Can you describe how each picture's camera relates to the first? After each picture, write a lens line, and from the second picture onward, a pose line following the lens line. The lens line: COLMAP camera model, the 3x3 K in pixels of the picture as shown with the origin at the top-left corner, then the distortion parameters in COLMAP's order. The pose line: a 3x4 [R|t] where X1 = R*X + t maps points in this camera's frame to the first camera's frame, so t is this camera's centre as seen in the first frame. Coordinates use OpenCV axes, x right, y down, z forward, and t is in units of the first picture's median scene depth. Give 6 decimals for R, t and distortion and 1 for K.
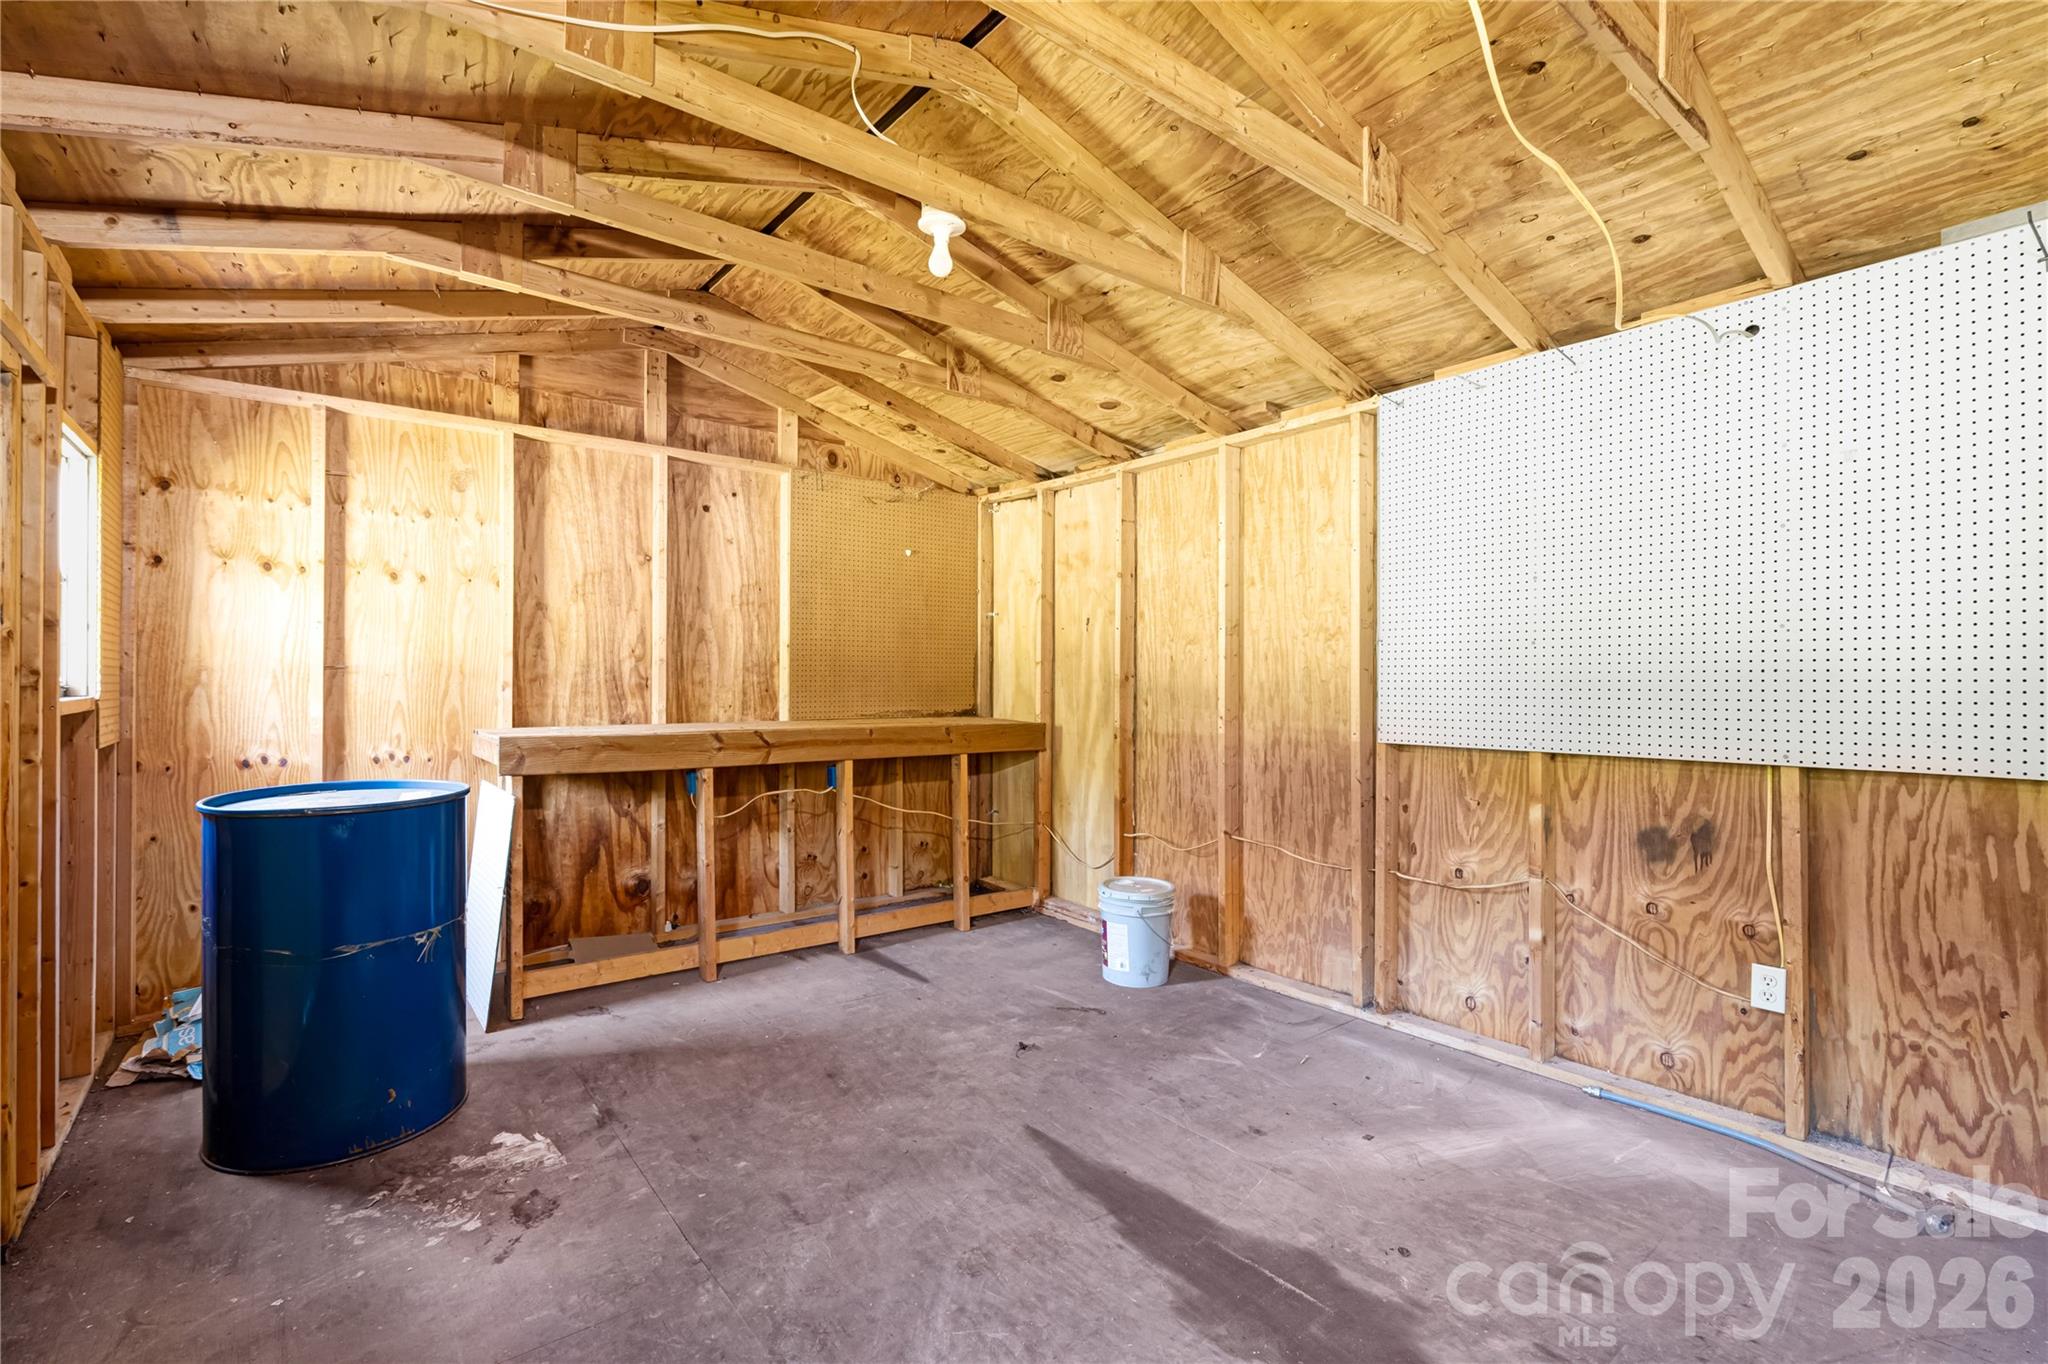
lens RADIAL K [[930.7, 0, 1022.8], [0, 930.7, 677.8], [0, 0, 1]] dist [0.001858, 0.002711]
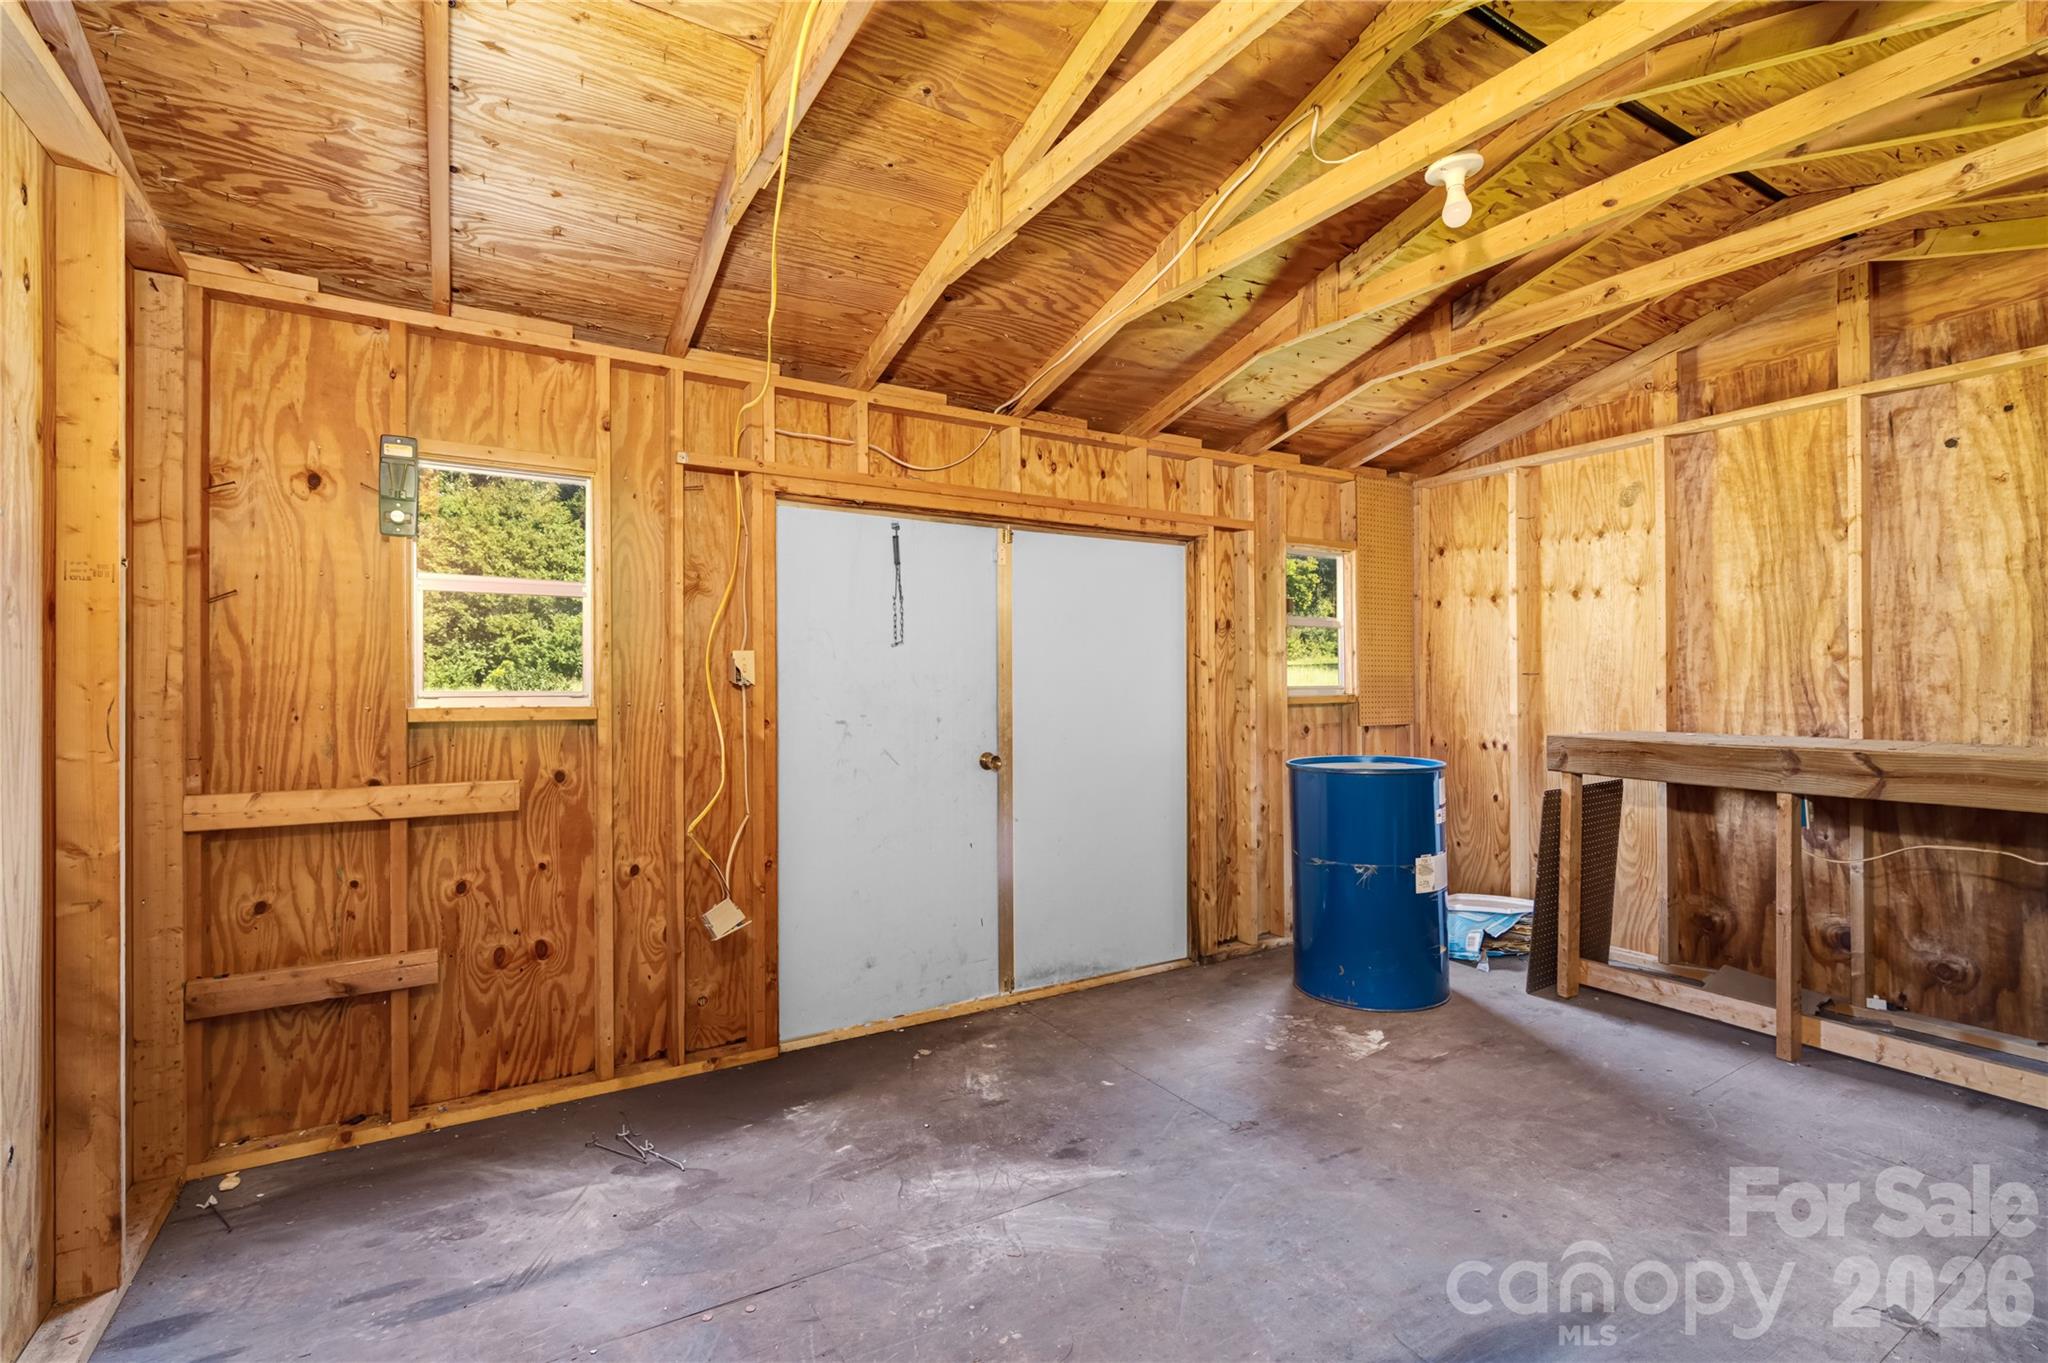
lens RADIAL K [[930.7, 0, 1023.3], [0, 930.7, 684.6], [0, 0, 1]] dist [0.001858, 0.002711]
pose [[-0.113080, -0.002123, -0.993584, 0.516432], [0.003376, 0.999991, -0.002521, 0.003351], [0.993580, -0.003640, -0.113072, 0.425819]]
